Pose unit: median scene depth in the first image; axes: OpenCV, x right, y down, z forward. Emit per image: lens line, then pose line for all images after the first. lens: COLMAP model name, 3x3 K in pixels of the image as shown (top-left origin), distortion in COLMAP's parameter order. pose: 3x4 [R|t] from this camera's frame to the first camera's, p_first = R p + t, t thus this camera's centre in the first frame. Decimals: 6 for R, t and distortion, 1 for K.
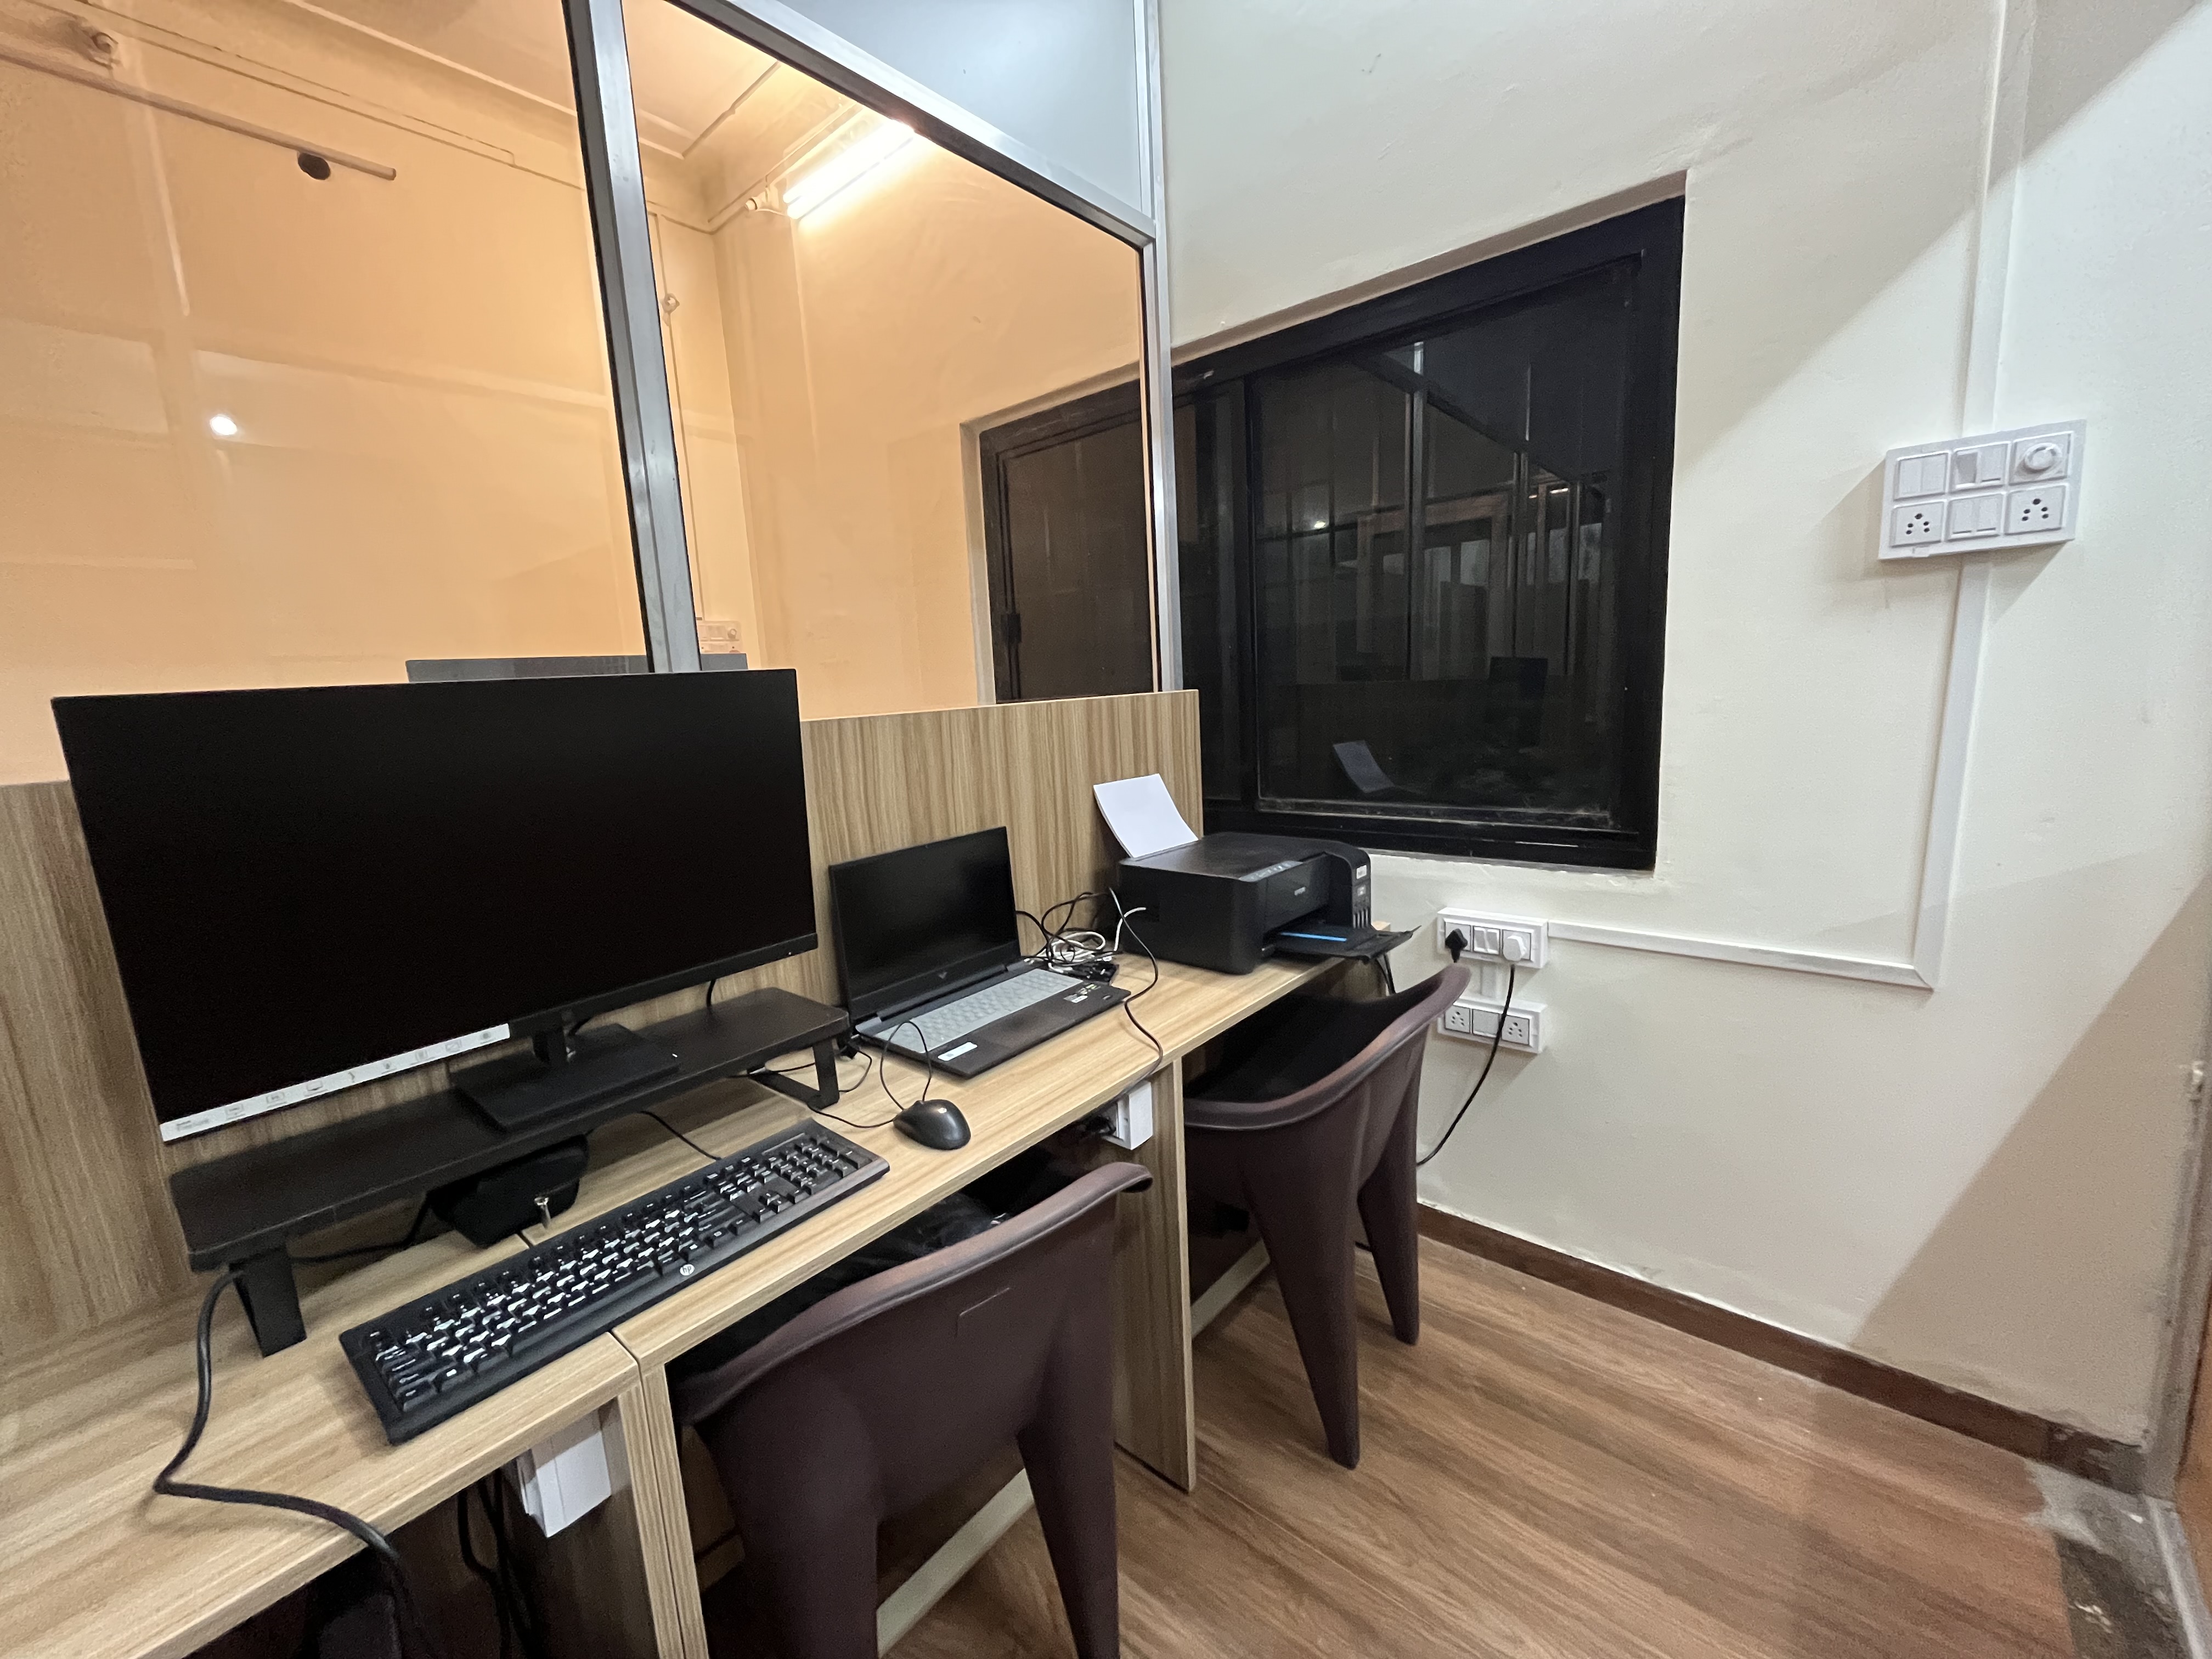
lens RADIAL K [[895.4, 0, 1092.1], [0, 895.4, 826.3], [0, 0, 1]] dist [-0.002194, -0.000600]
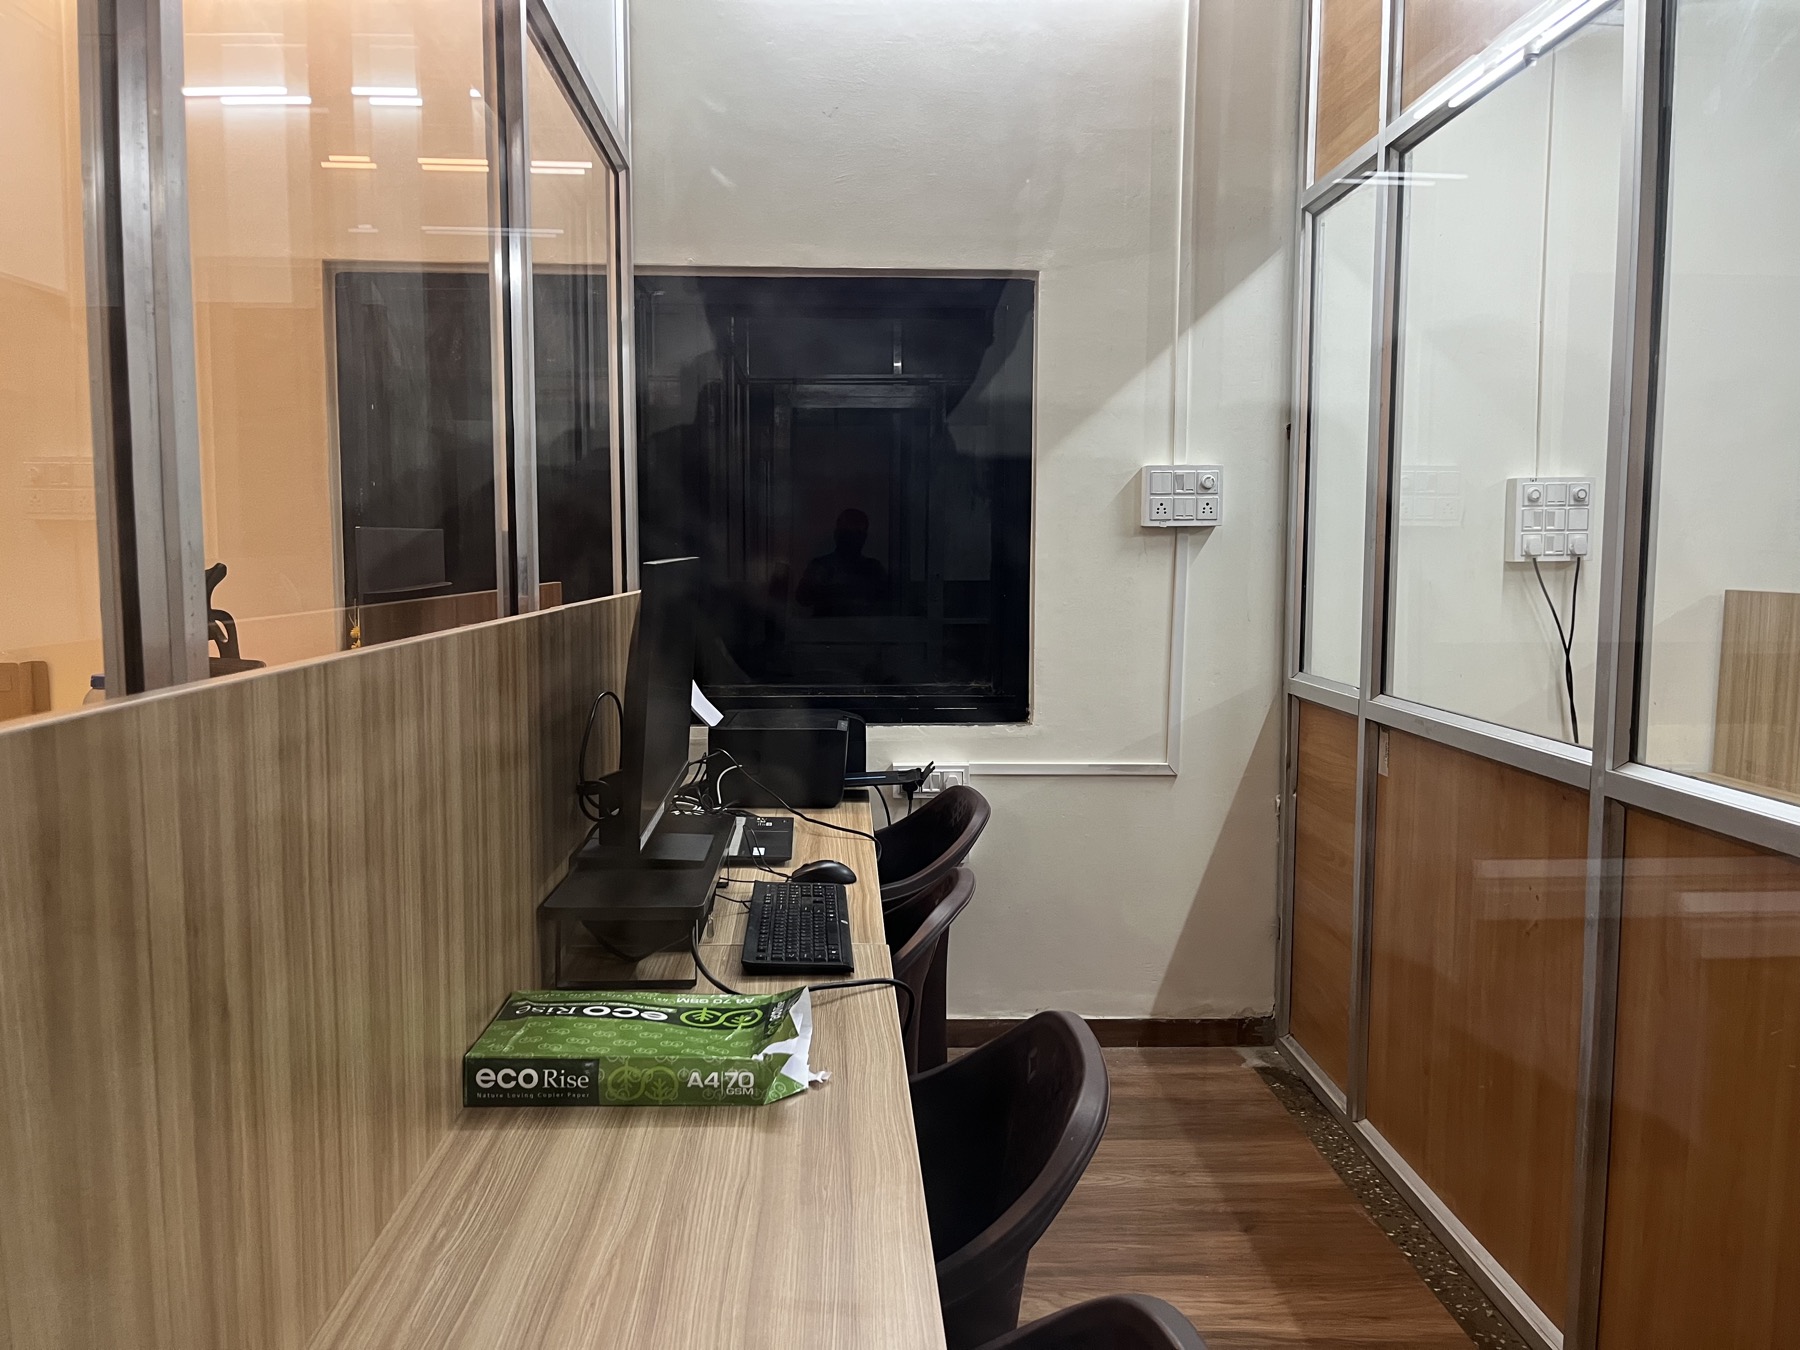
lens RADIAL K [[1366.4, 0, 906.5], [0, 1366.4, 671.8], [0, 0, 1]] dist [0.055673, -0.074291]
pose [[0.727856, -0.004168, 0.685718, -1.261613], [0.065921, 0.995775, -0.063920, 0.121478], [-0.682554, 0.091728, 0.725056, -0.578689]]
